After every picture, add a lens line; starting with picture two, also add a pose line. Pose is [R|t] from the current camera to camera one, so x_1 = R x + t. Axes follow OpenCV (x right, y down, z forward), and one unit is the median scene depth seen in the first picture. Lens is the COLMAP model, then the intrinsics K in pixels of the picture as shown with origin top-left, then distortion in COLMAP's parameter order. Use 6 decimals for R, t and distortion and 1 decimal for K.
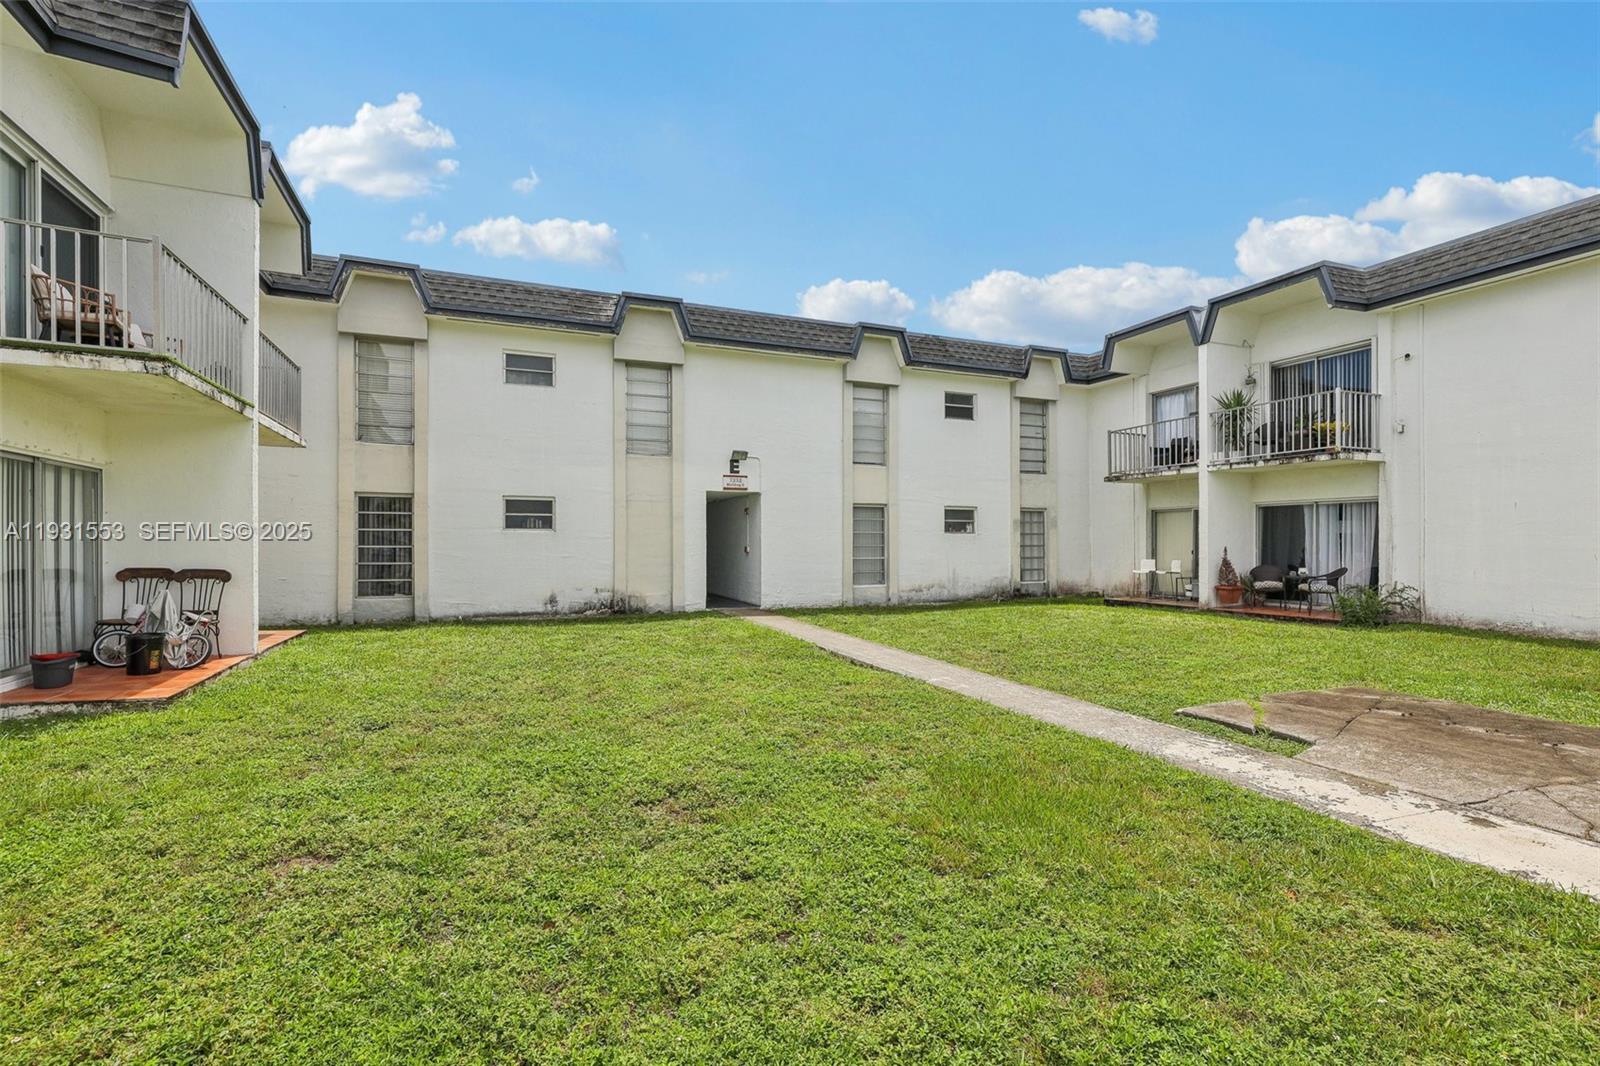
lens RADIAL K [[743.9, 0, 795.4], [0, 743.9, 536.2], [0, 0, 1]] dist [0.002519, -0.000114]
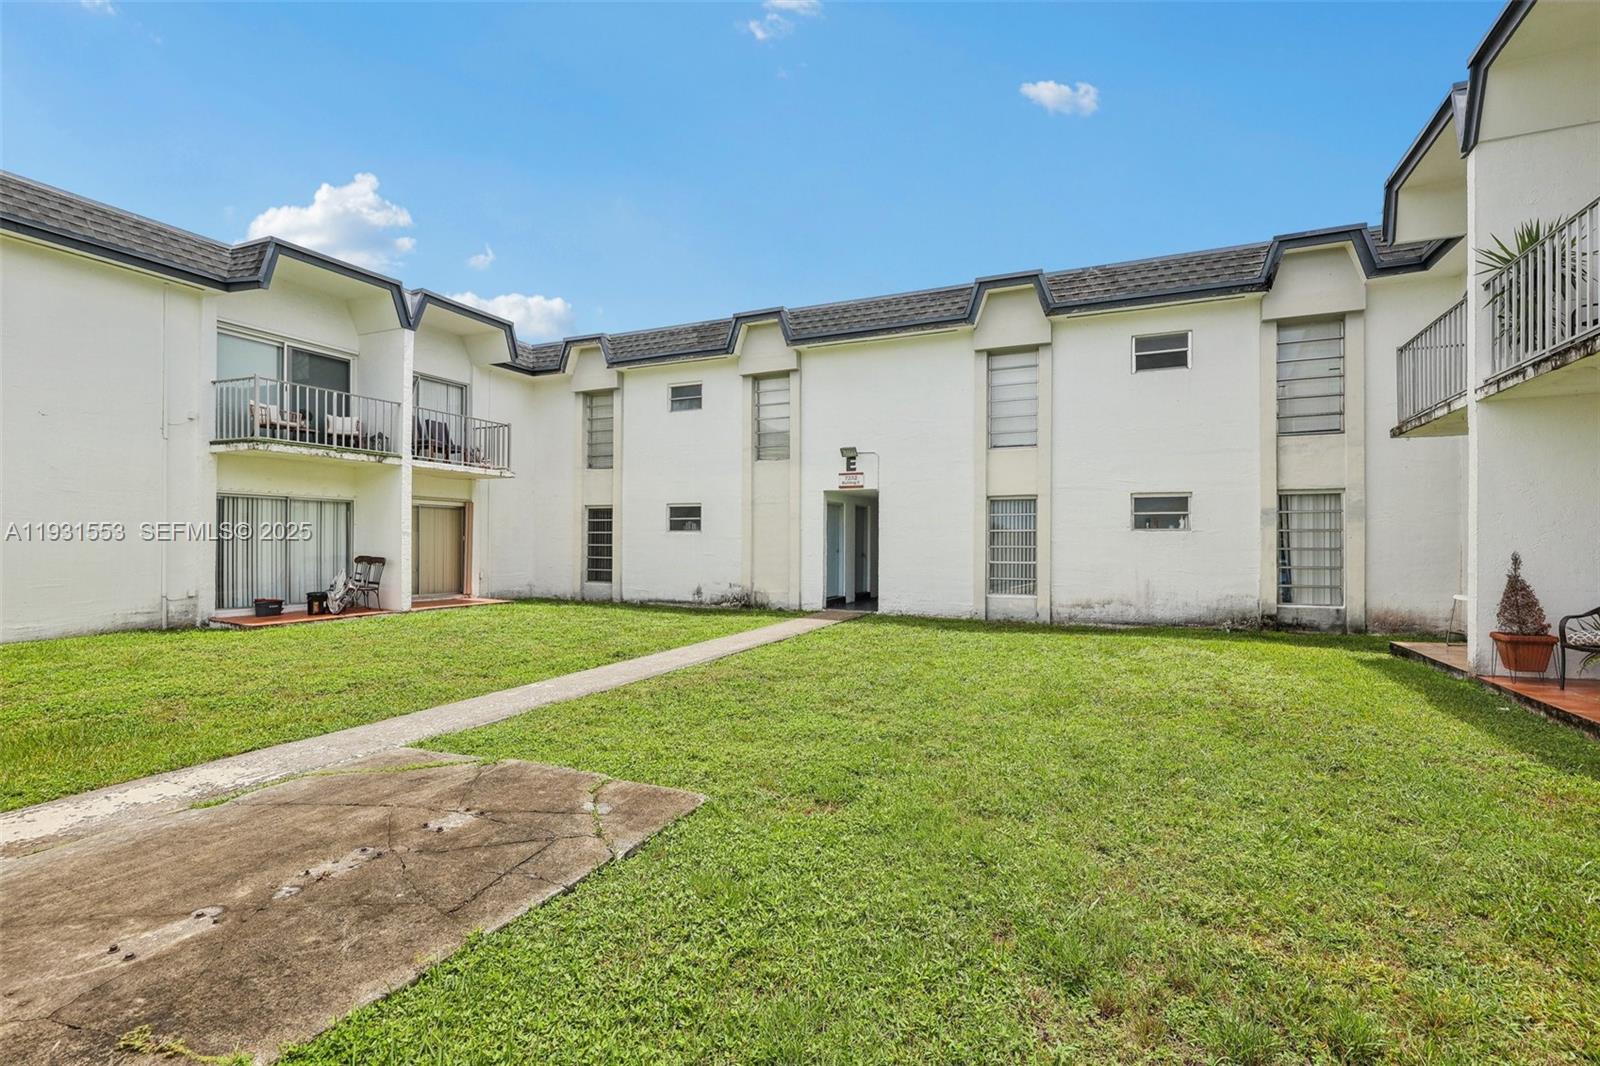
lens RADIAL K [[743.9, 0, 800.6], [0, 743.9, 529.9], [0, 0, 1]] dist [0.002519, -0.000114]
pose [[0.675006, -0.006392, -0.737784, 0.613566], [0.009173, 0.999958, -0.000271, -0.008845], [0.737755, -0.006584, 0.675037, 0.316642]]
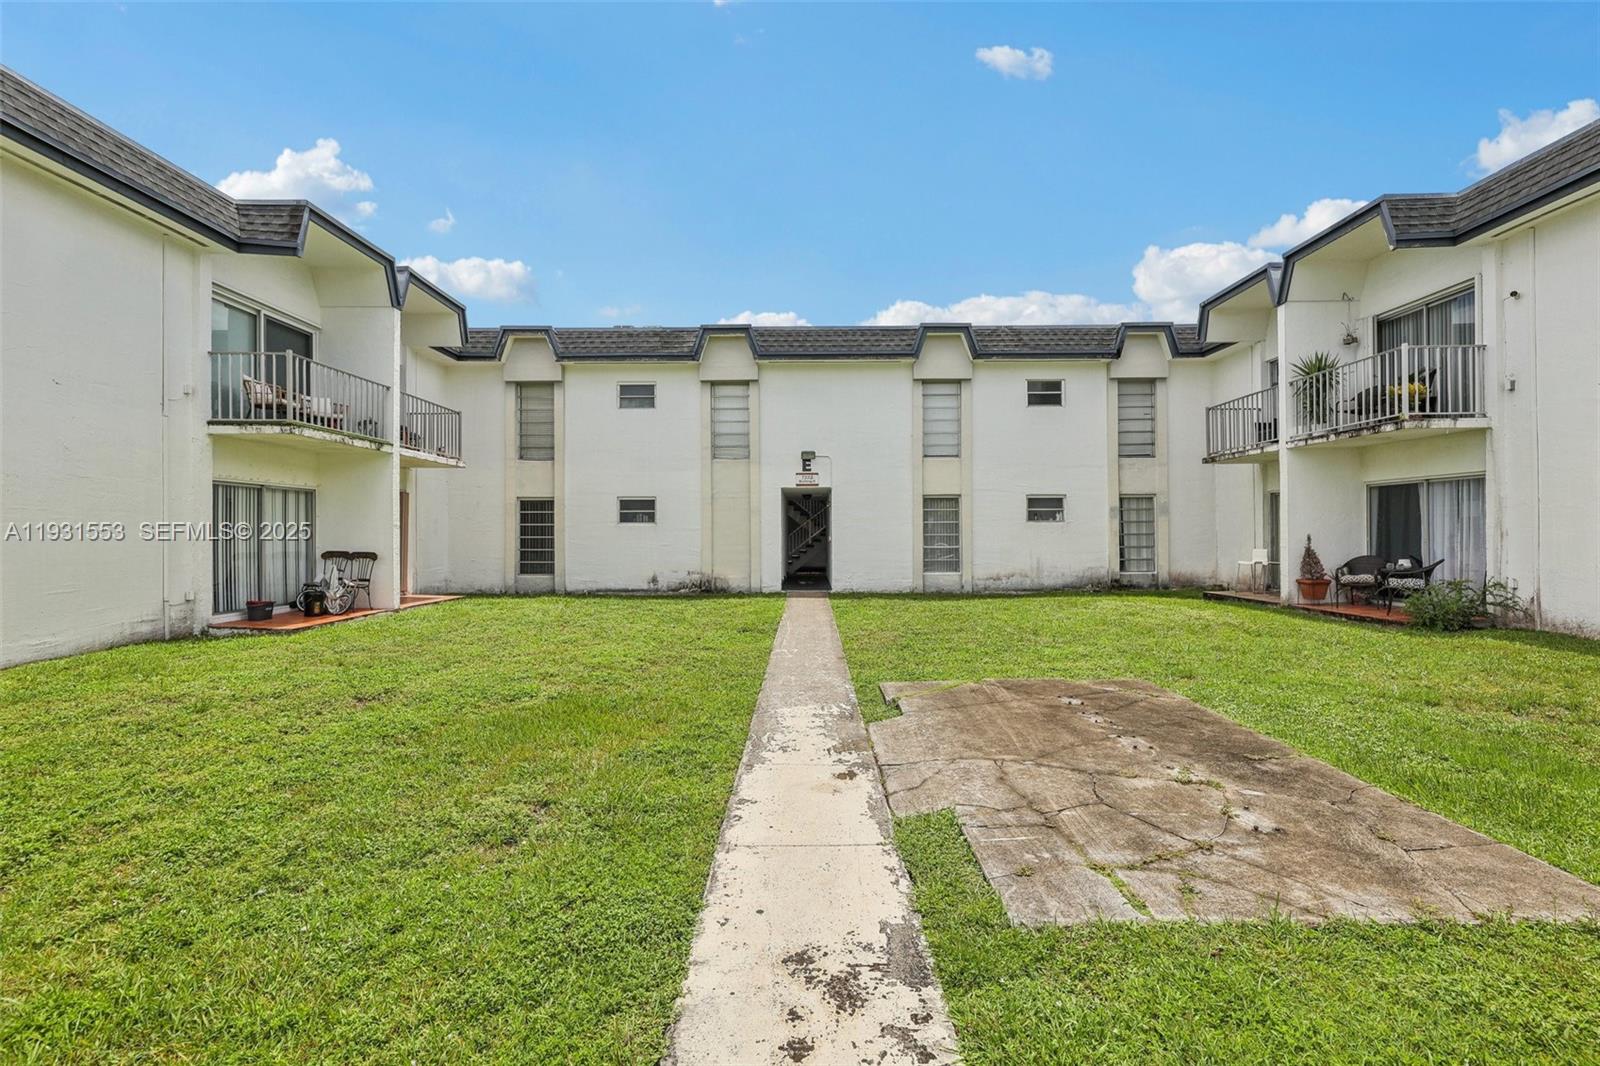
lens RADIAL K [[743.9, 0, 841.5], [0, 743.9, 525.0], [0, 0, 1]] dist [0.002519, -0.000114]
pose [[0.918149, -0.009362, -0.396125, 0.433427], [0.008945, 0.999956, -0.002900, 0.000774], [0.396134, -0.000881, 0.918192, -0.016201]]
